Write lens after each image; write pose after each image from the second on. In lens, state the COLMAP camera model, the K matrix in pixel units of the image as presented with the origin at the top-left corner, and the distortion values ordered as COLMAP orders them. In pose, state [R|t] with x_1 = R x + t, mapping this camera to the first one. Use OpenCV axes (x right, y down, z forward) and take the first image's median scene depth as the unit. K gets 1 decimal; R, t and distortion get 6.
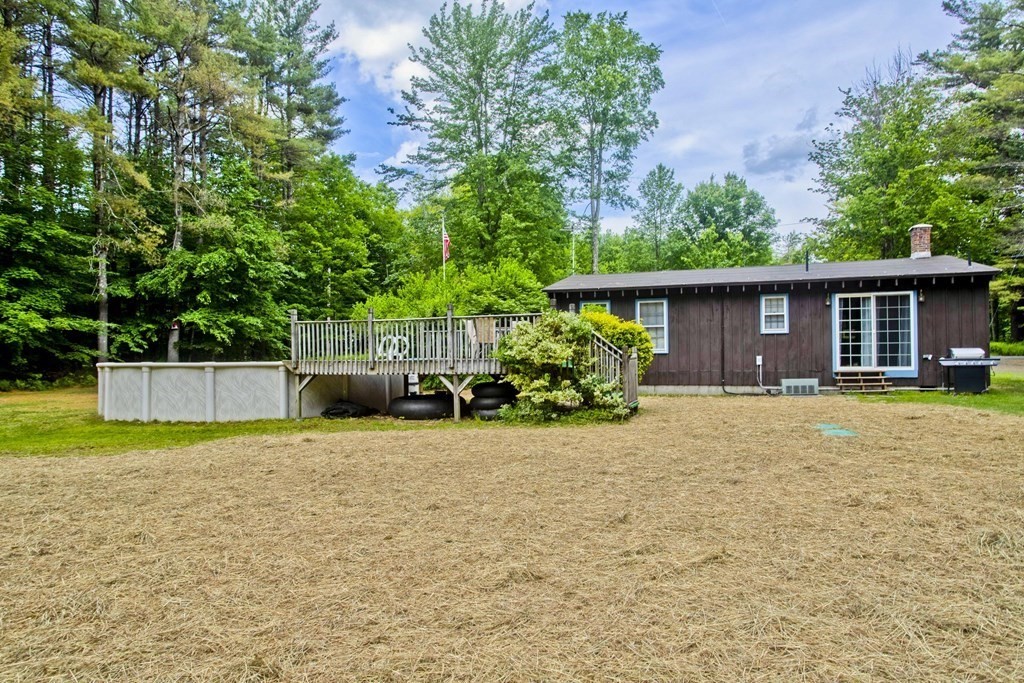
lens RADIAL K [[663.7, 0, 515.6], [0, 663.7, 361.4], [0, 0, 1]] dist [-0.014026, 0.014897]
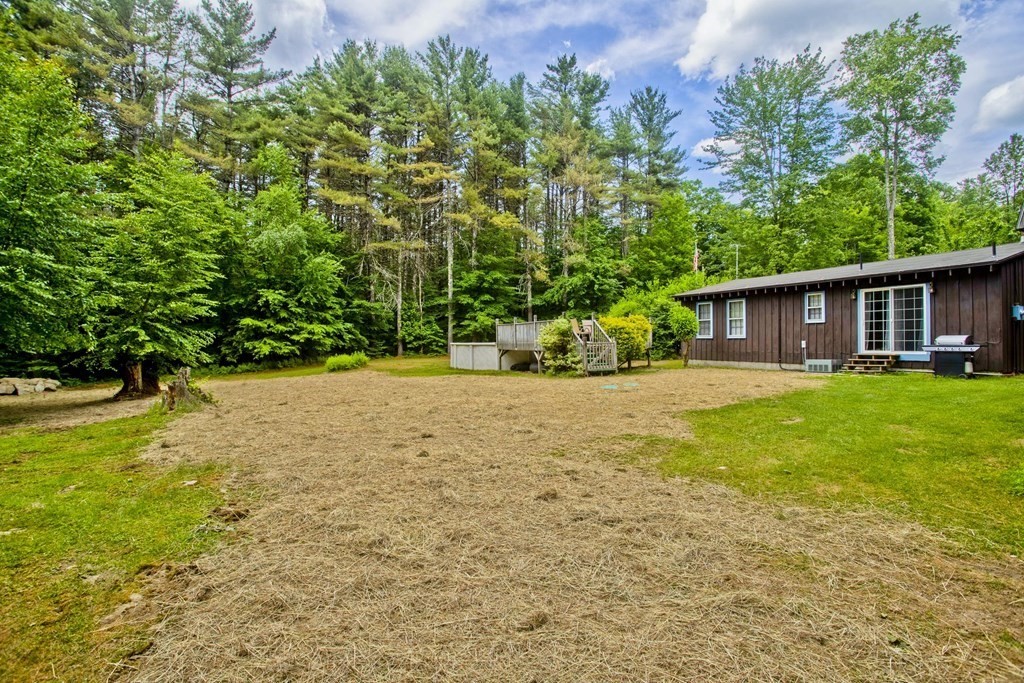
lens RADIAL K [[504.1, 0, 515.4], [0, 504.1, 347.3], [0, 0, 1]] dist [0.004734, 0.001448]
pose [[0.709687, 0.014626, -0.704365, 0.669452], [0.000293, 0.999778, 0.021055, -0.016418], [0.704517, -0.015149, 0.709526, -0.084158]]
